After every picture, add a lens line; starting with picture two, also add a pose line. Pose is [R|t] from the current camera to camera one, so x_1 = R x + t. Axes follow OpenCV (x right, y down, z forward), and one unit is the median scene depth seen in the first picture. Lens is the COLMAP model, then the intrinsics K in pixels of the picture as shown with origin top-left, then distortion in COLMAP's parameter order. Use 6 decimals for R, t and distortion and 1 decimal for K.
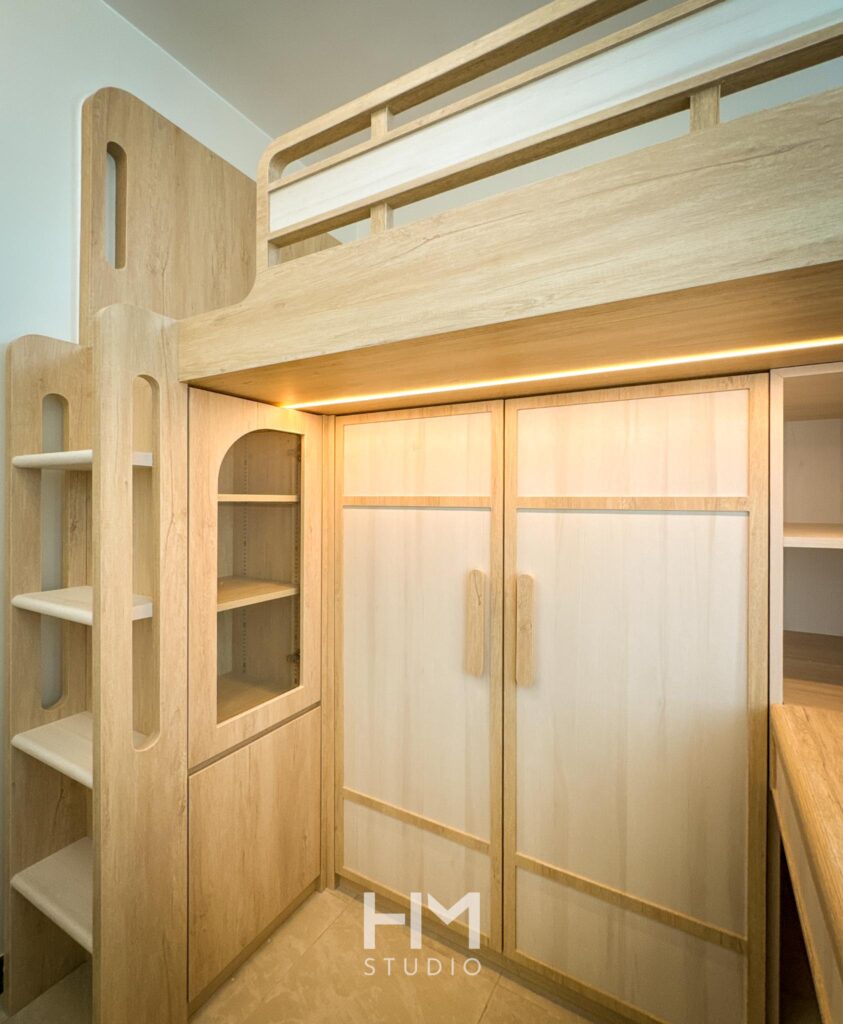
lens RADIAL K [[377.4, 0, 383.0], [0, 377.4, 502.5], [0, 0, 1]] dist [-0.005612, 0.000474]
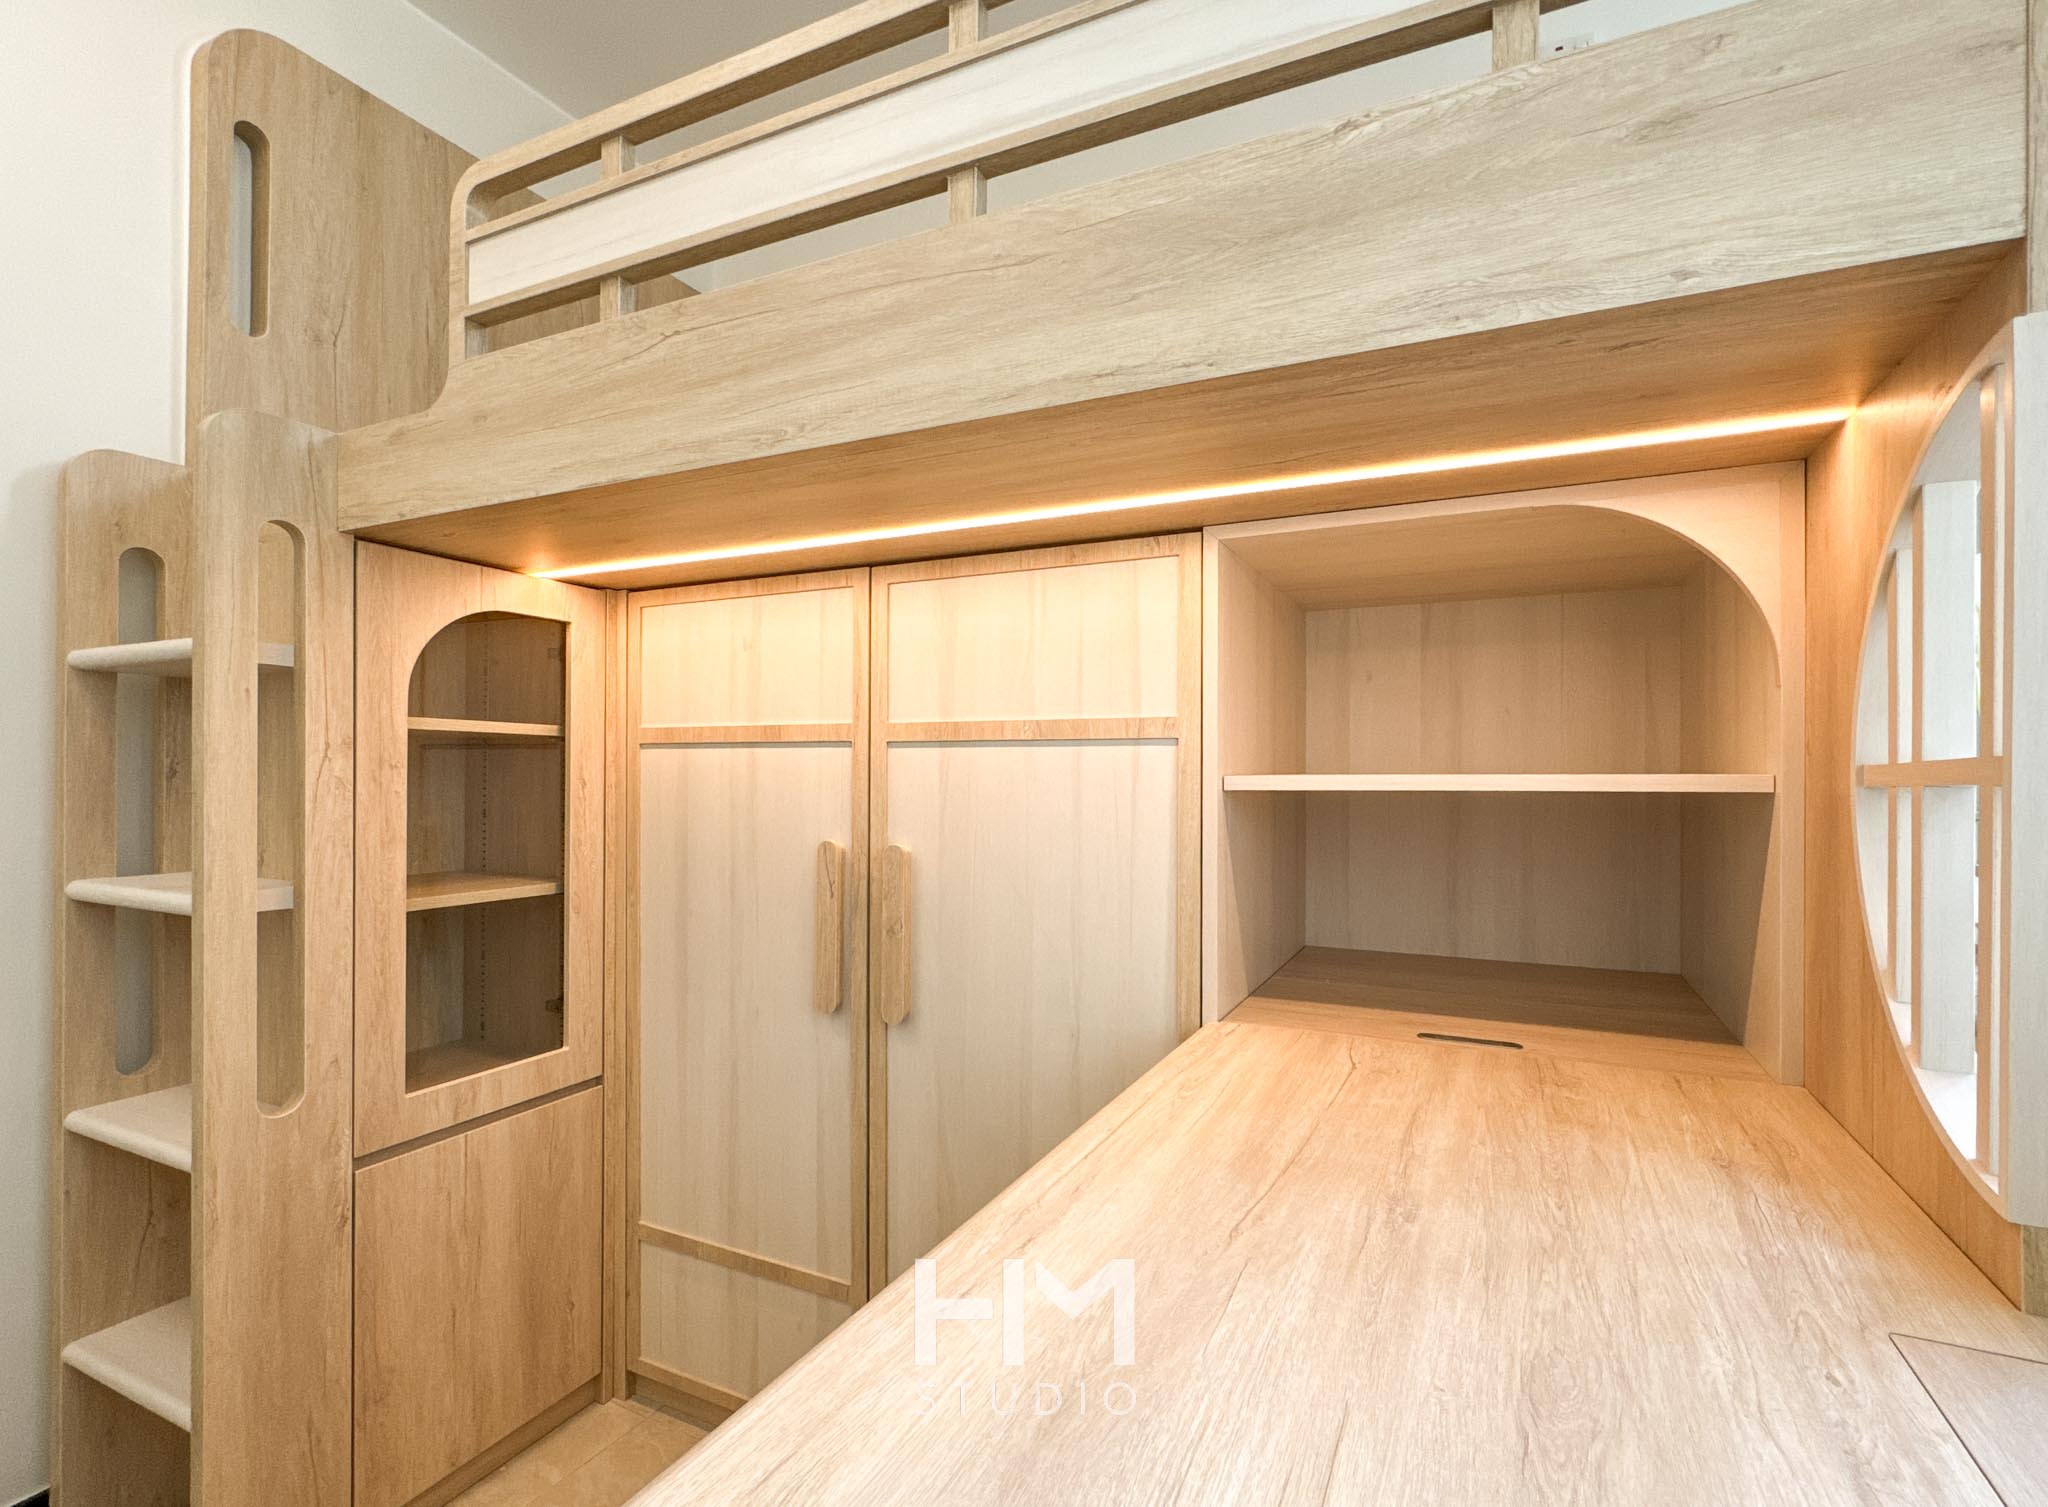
lens RADIAL K [[827.0, 0, 942.1], [0, 827.0, 803.6], [0, 0, 1]] dist [-0.002265, -0.000500]
pose [[0.999796, 0.007918, 0.018579, 0.399597], [-0.008014, 0.999955, 0.005082, 0.104560], [-0.018538, -0.005230, 0.999814, -0.356054]]
